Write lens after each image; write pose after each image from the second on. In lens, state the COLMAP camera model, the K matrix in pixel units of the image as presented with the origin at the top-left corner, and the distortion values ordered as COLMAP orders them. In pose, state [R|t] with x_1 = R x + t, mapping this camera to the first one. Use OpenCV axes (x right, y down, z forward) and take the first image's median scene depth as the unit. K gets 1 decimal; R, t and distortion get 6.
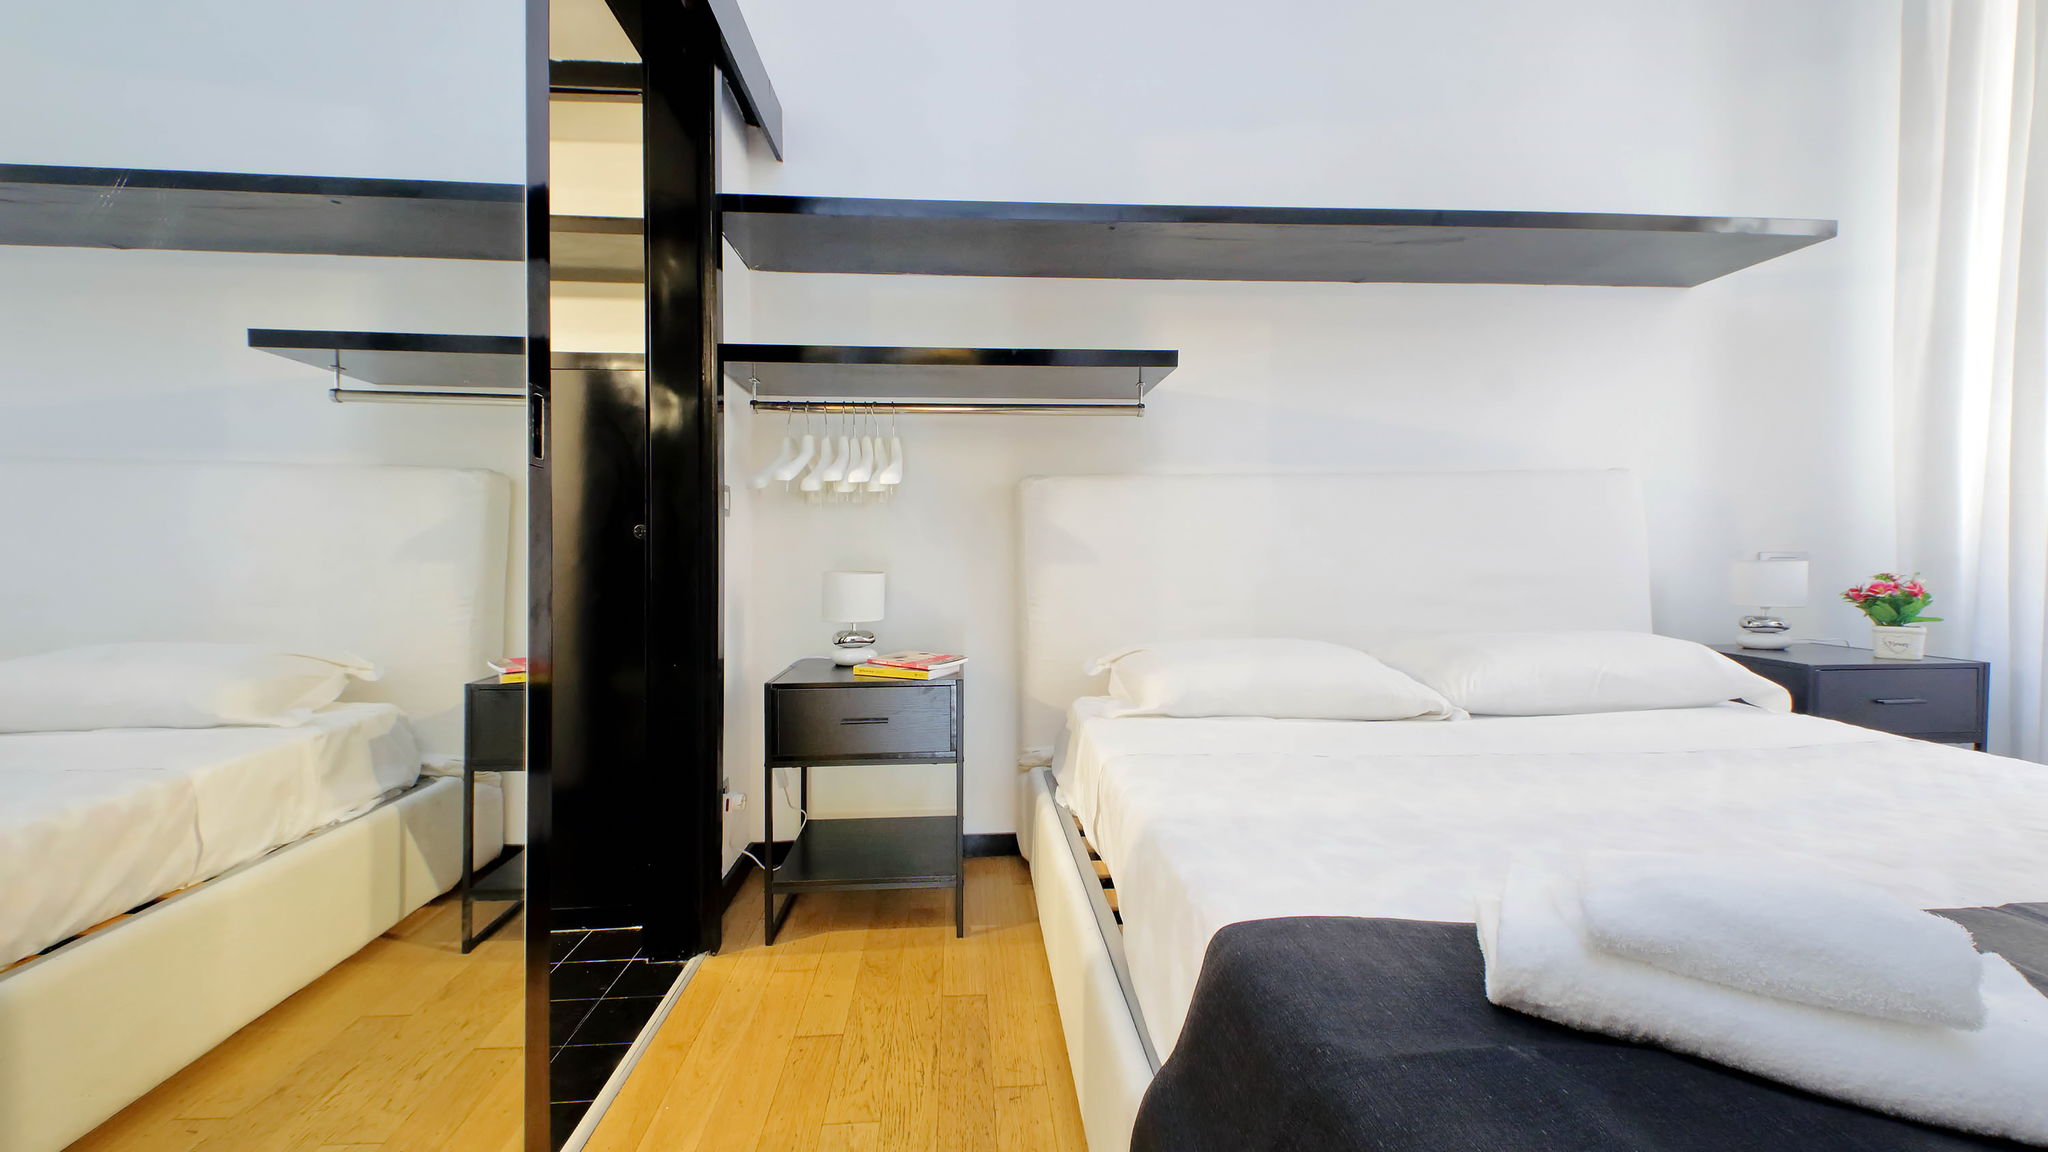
lens RADIAL K [[789.8, 0, 1018.4], [0, 789.8, 571.2], [0, 0, 1]] dist [0.015468, -0.003407]
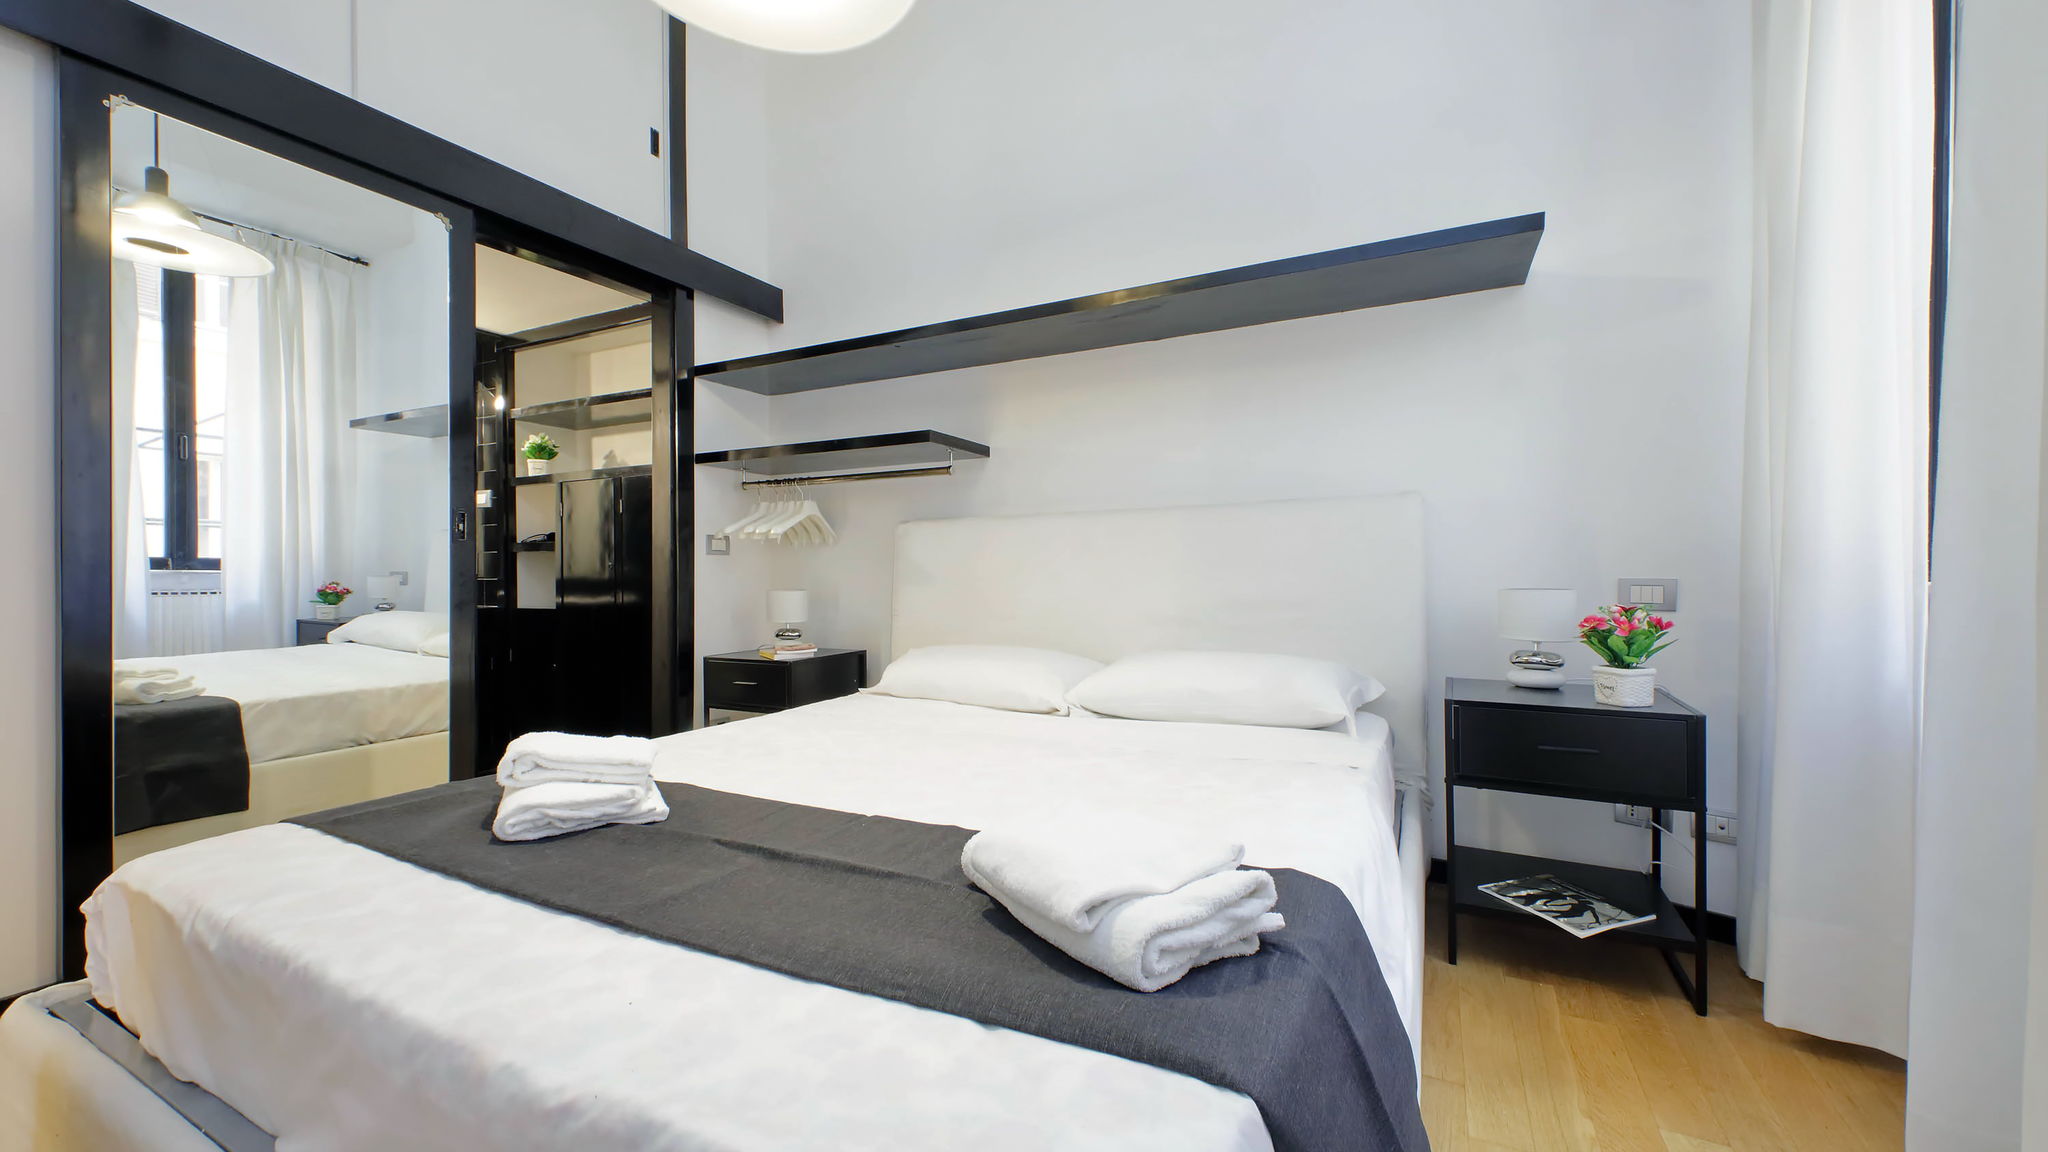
lens RADIAL K [[789.8, 0, 1036.2], [0, 789.8, 585.5], [0, 0, 1]] dist [0.015468, -0.003407]
pose [[0.859028, 0.007425, -0.511876, 1.016200], [-0.019775, 0.999630, -0.018686, 0.011453], [0.511547, 0.026174, 0.858856, -0.057313]]
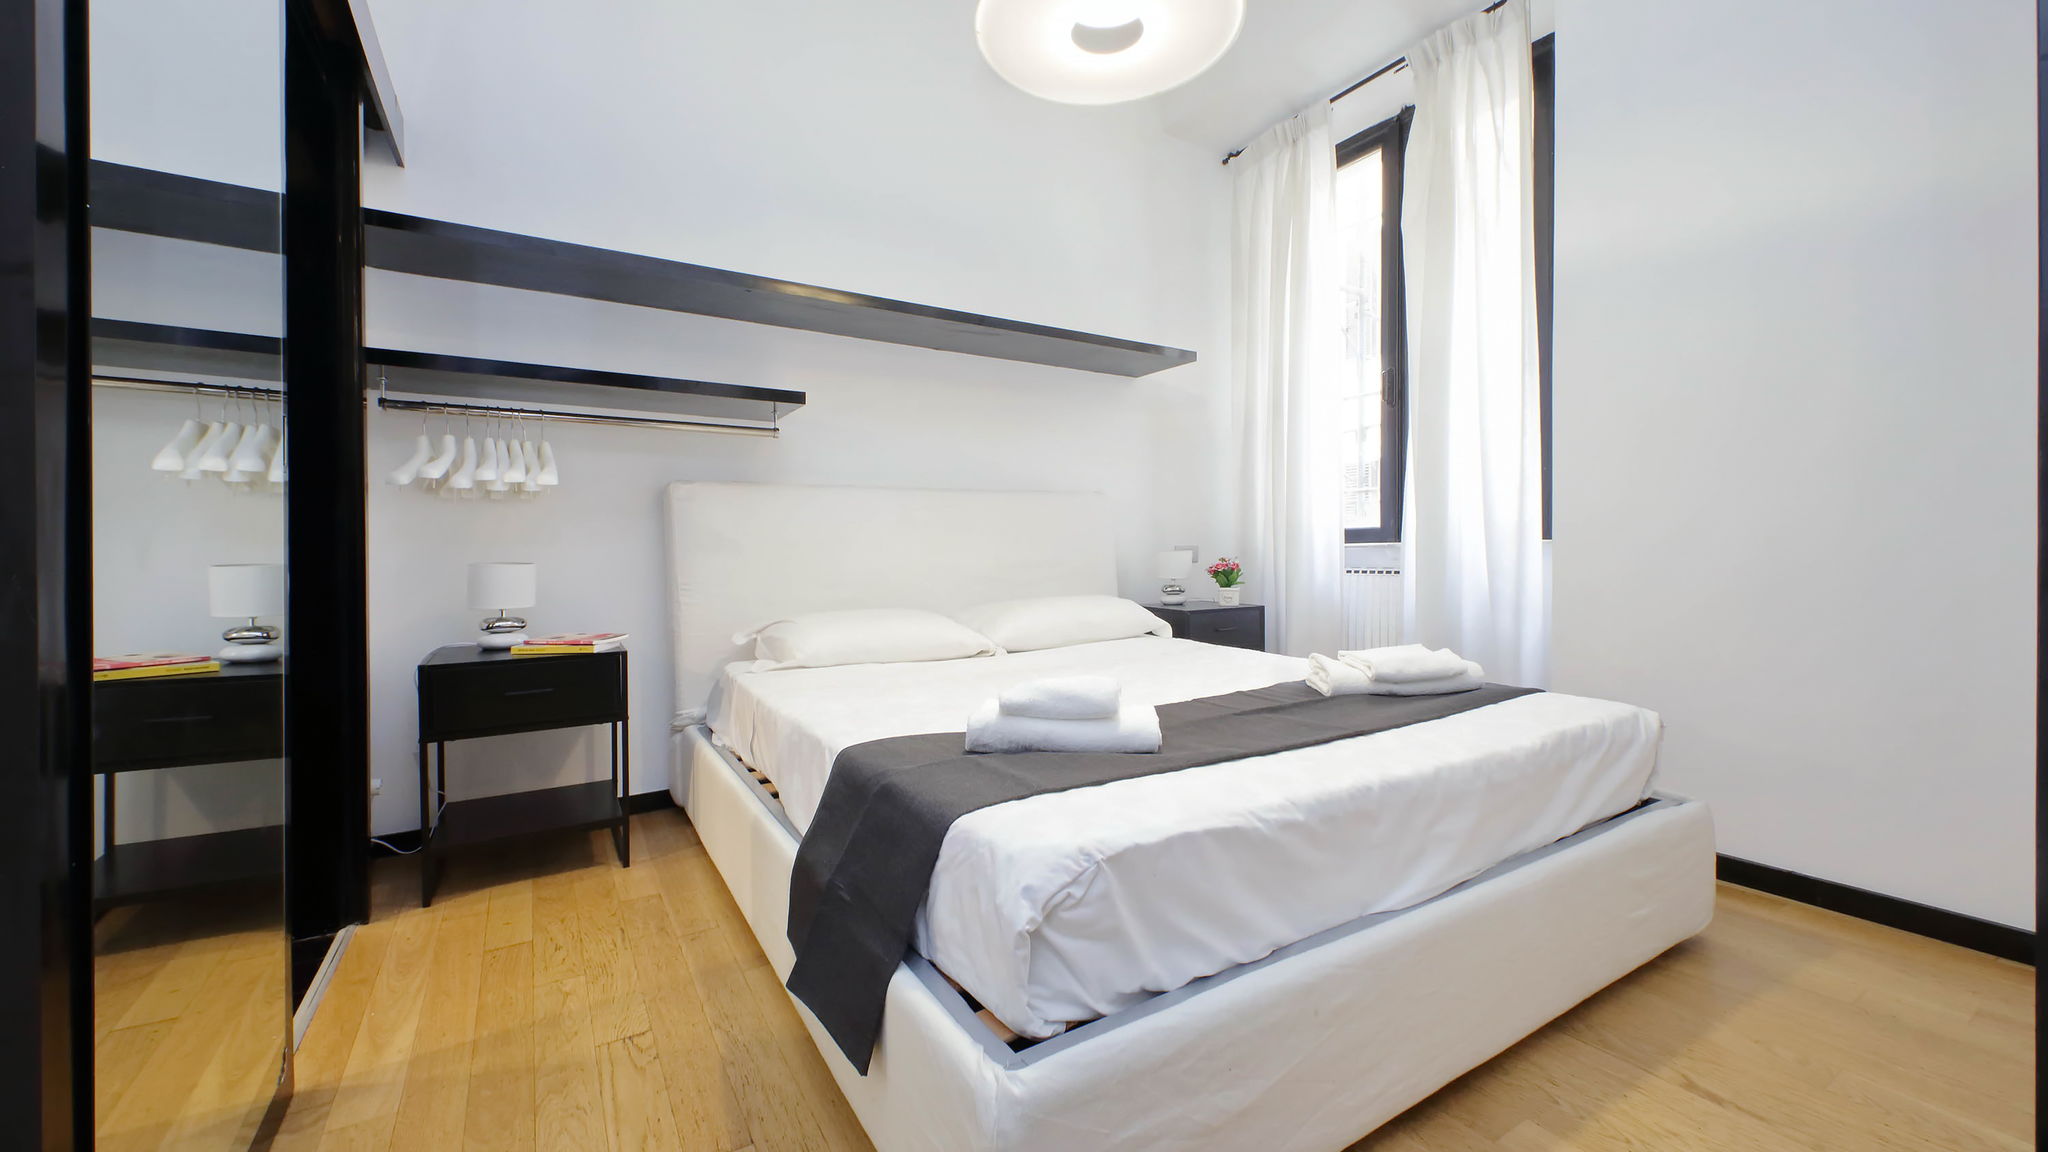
lens RADIAL K [[789.8, 0, 1054.3], [0, 789.8, 583.8], [0, 0, 1]] dist [0.015468, -0.003407]
pose [[0.876042, -0.022963, 0.481688, -0.074970], [0.014609, 0.999671, 0.021086, 0.018560], [-0.482014, -0.011435, 0.876089, -0.347036]]
